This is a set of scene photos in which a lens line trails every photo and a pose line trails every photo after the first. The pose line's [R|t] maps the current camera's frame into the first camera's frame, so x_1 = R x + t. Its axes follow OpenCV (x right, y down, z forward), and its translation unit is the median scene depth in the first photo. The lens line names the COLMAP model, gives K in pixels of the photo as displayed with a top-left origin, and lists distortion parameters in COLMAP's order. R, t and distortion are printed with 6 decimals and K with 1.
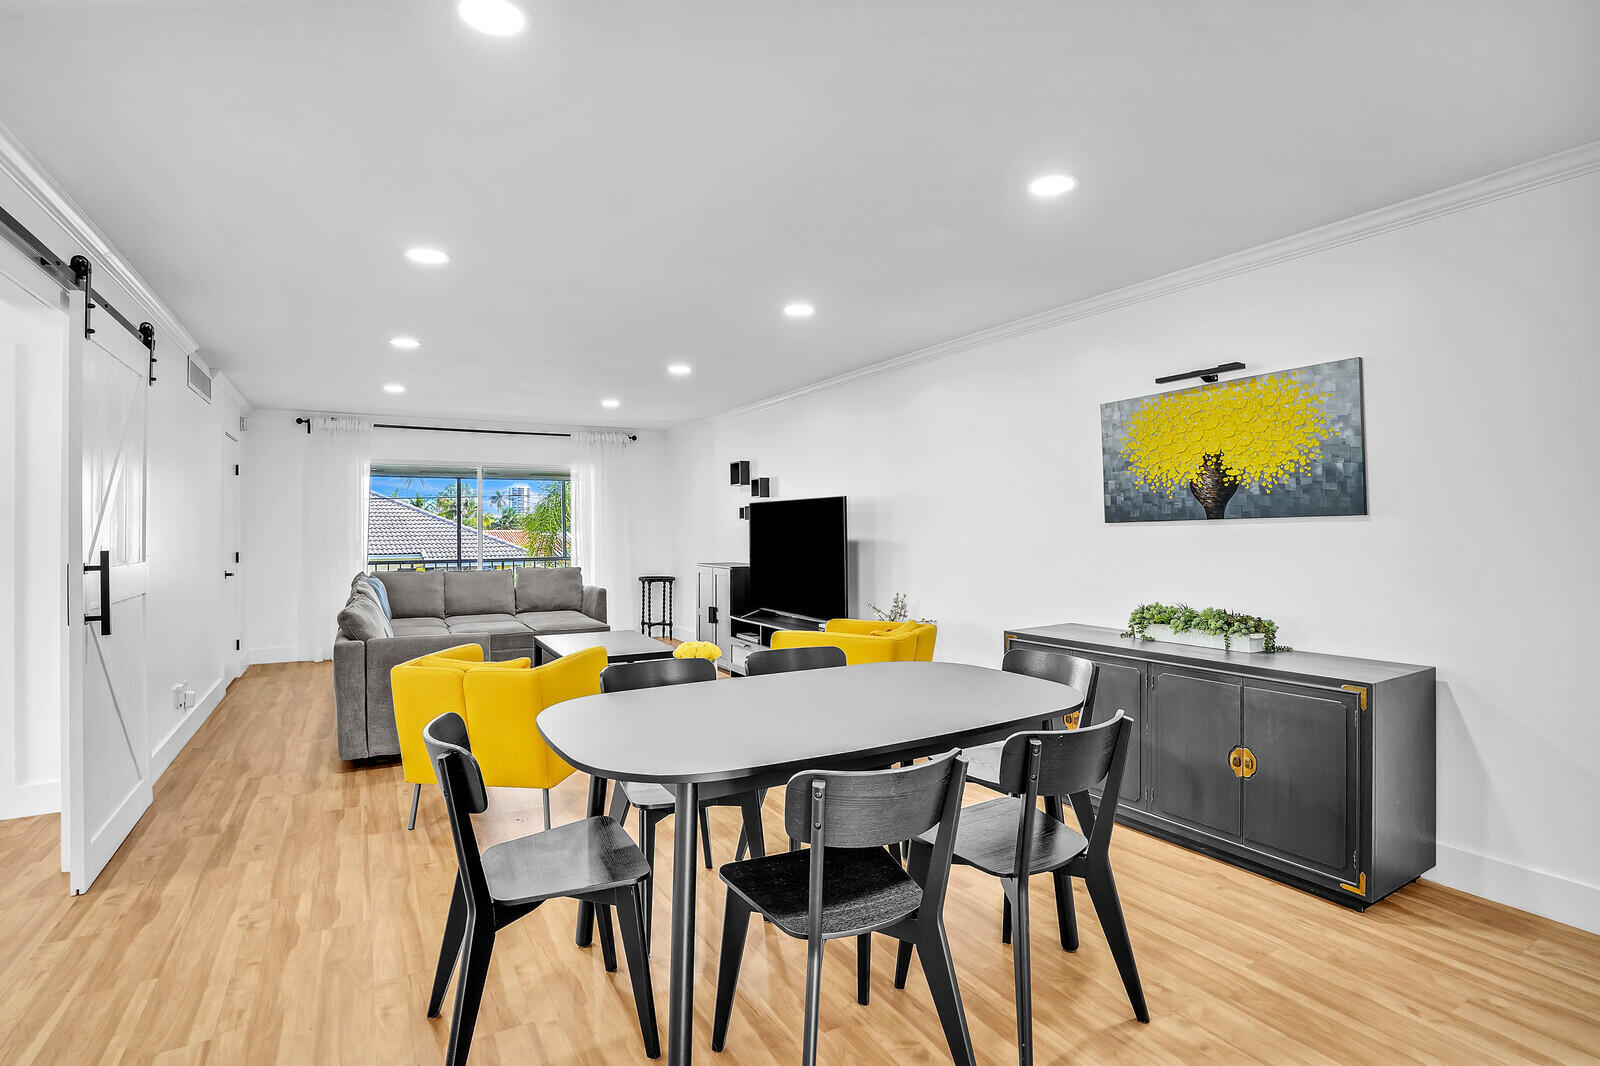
lens RADIAL K [[778.9, 0, 812.1], [0, 778.9, 536.2], [0, 0, 1]] dist [-0.072745, 0.025093]
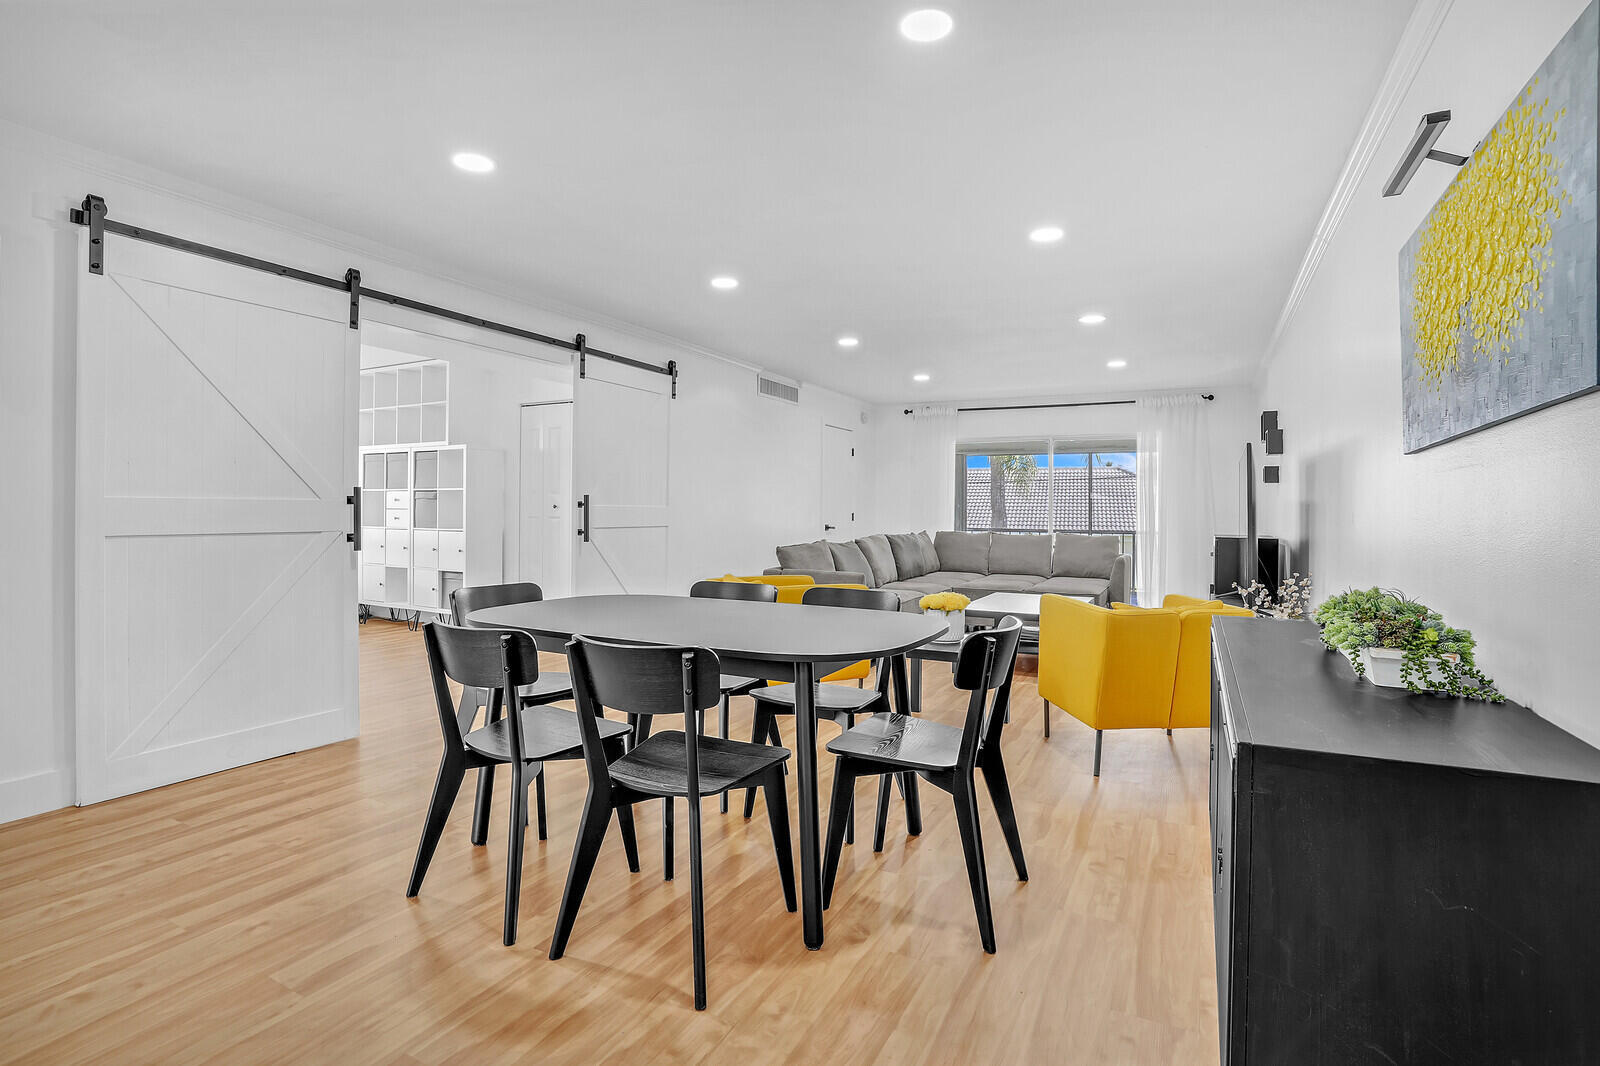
lens RADIAL K [[778.9, 0, 812.1], [0, 778.9, 536.2], [0, 0, 1]] dist [-0.072745, 0.025093]
pose [[0.556292, 0.033372, -0.830317, 0.332134], [-0.015301, 0.999435, 0.029918, 0.020113], [0.830846, -0.003939, 0.556488, 0.149092]]
